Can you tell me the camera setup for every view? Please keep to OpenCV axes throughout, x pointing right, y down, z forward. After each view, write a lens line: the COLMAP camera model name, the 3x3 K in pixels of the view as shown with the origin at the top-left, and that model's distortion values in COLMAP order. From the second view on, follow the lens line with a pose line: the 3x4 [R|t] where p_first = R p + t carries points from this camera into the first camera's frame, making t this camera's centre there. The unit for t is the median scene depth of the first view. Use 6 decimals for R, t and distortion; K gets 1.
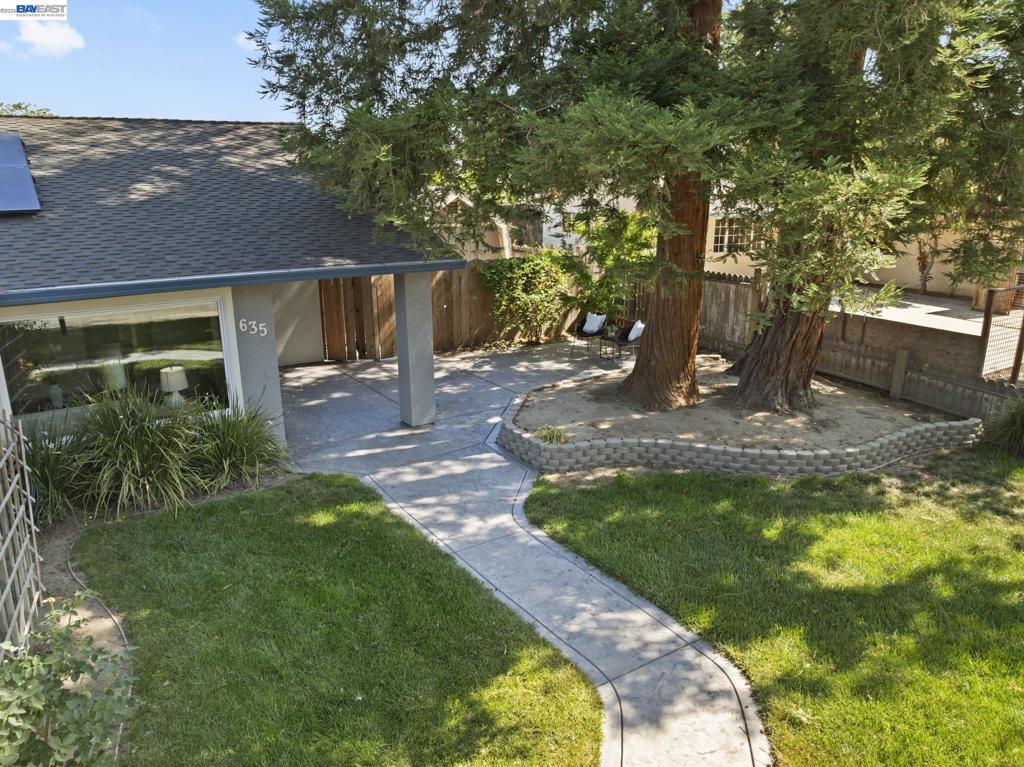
lens RADIAL K [[728.3, 0, 513.2], [0, 728.3, 367.3], [0, 0, 1]] dist [-0.070456, 0.039329]
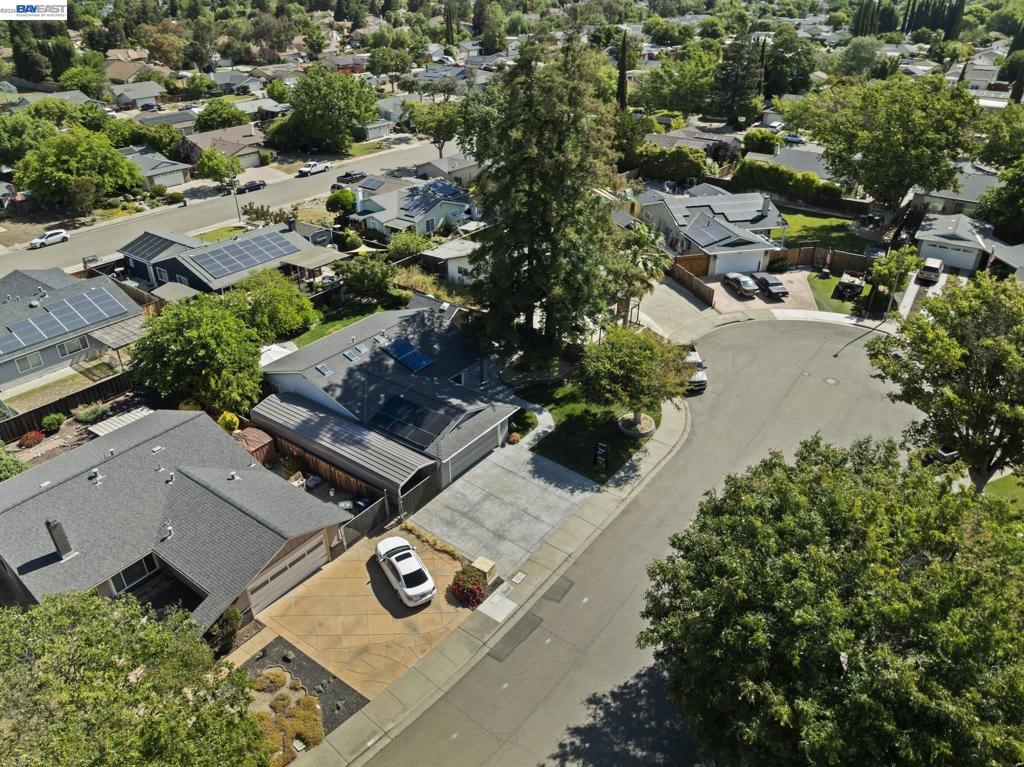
lens RADIAL K [[728.3, 0, 513.2], [0, 728.3, 367.3], [0, 0, 1]] dist [-0.070456, 0.039329]
pose [[0.943572, -0.162519, 0.288549, -2.505973], [0.089440, 0.963985, 0.250467, -2.284887], [-0.318862, -0.210526, 0.924124, -6.826601]]
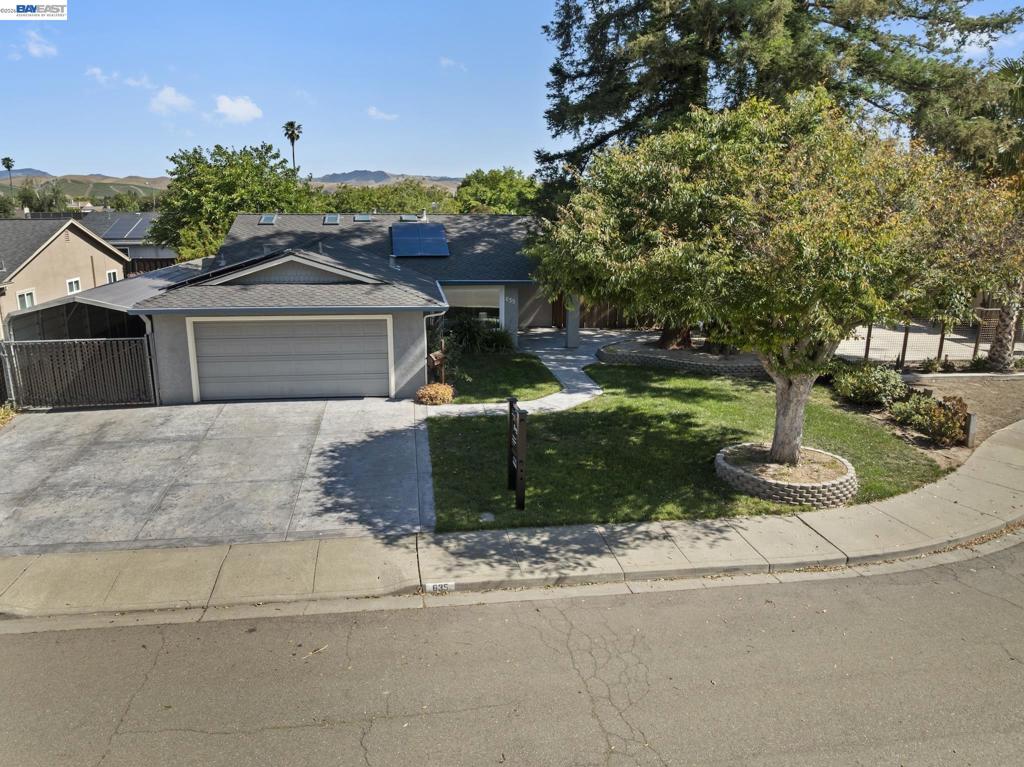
lens RADIAL K [[748.7, 0, 512.0], [0, 748.7, 383.5], [0, 0, 1]] dist [-0.081013, -0.000523]
pose [[0.901807, 0.112967, -0.417112, 1.285607], [-0.119568, 0.992772, 0.010364, 0.339816], [0.415267, 0.040527, 0.908796, -2.330975]]
